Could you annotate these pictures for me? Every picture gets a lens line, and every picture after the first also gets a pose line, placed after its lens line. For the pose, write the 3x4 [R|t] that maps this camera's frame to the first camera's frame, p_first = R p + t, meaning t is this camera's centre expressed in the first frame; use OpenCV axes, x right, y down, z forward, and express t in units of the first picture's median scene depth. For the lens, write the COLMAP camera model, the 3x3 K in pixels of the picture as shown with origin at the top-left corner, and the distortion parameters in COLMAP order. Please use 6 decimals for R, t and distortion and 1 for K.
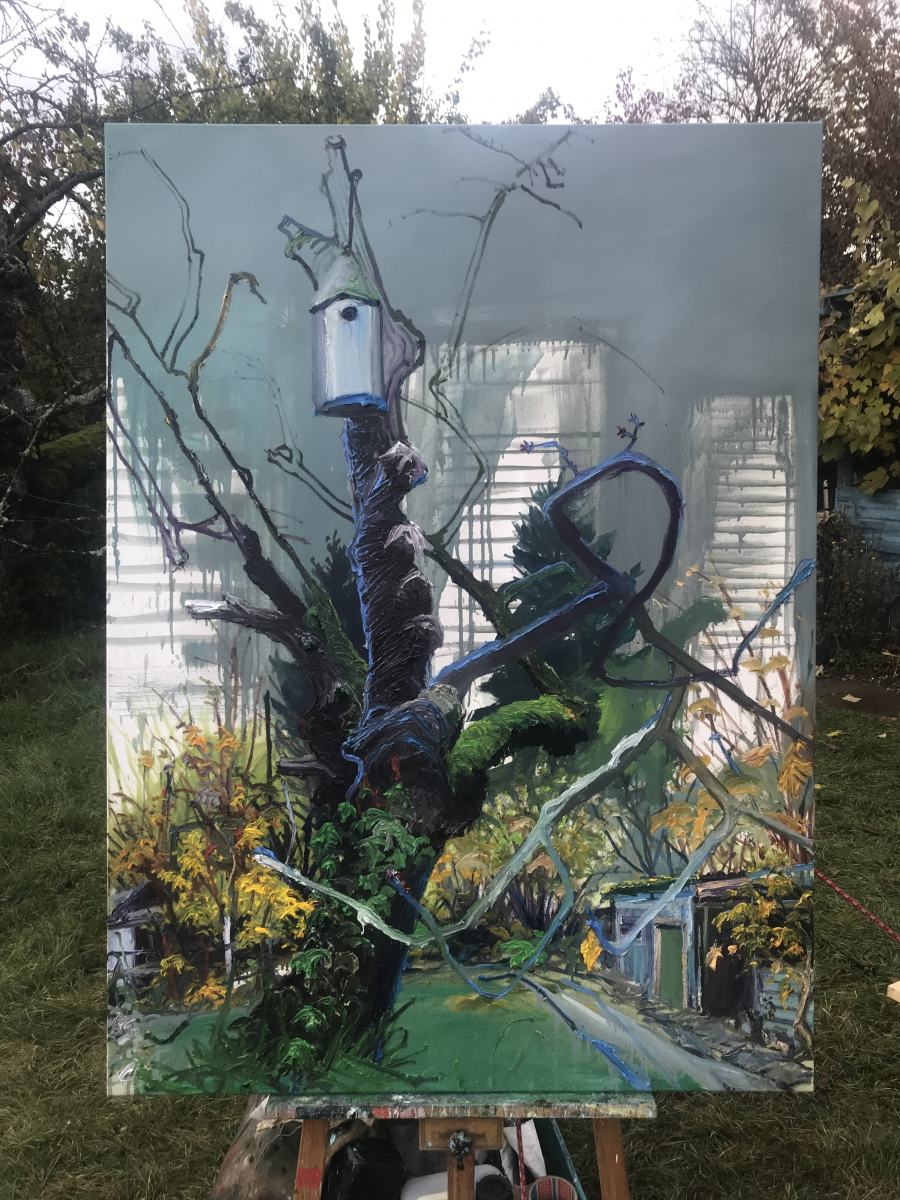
lens RADIAL K [[969.0, 0, 439.4], [0, 969.0, 592.6], [0, 0, 1]] dist [0.034386, -0.053731]
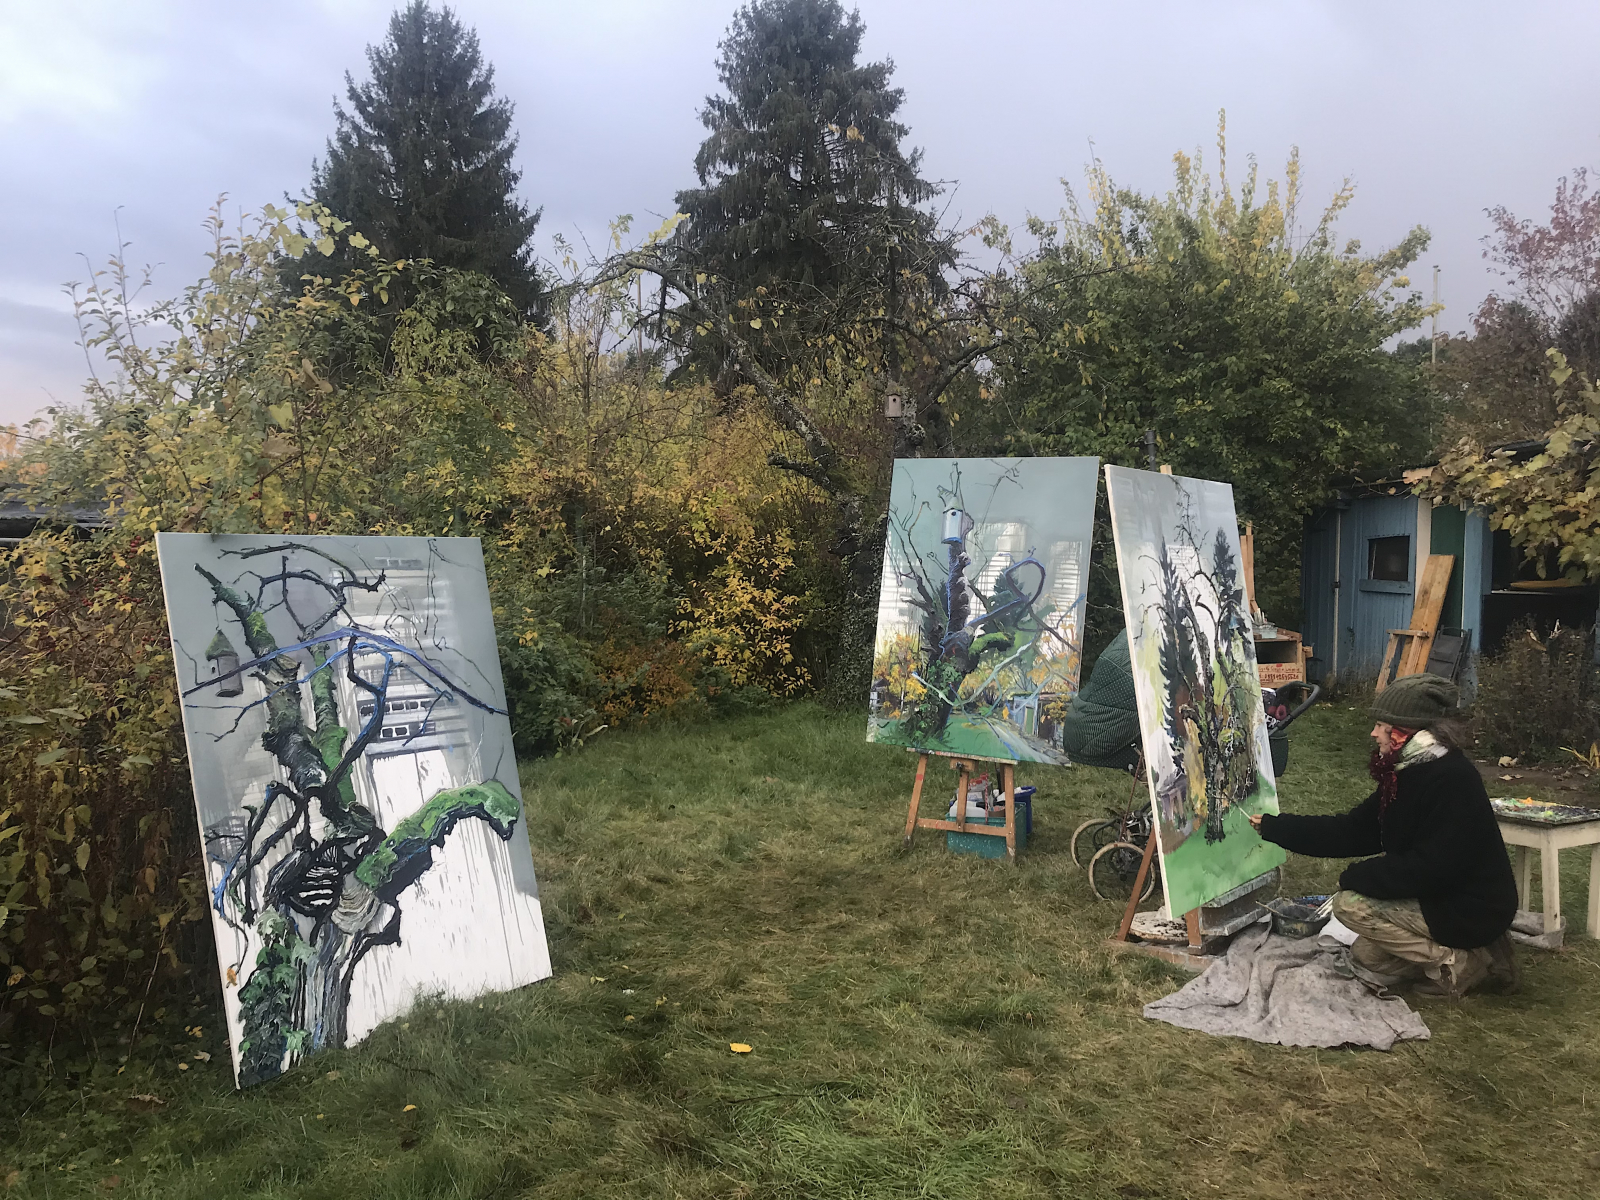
lens RADIAL K [[1308.4, 0, 800.3], [0, 1308.4, 595.1], [0, 0, 1]] dist [0.009973, -0.006998]
pose [[0.856174, 0.046593, -0.514582, 1.765999], [-0.105809, 0.990630, -0.086349, 0.428840], [0.505737, 0.128377, 0.853082, -3.034406]]
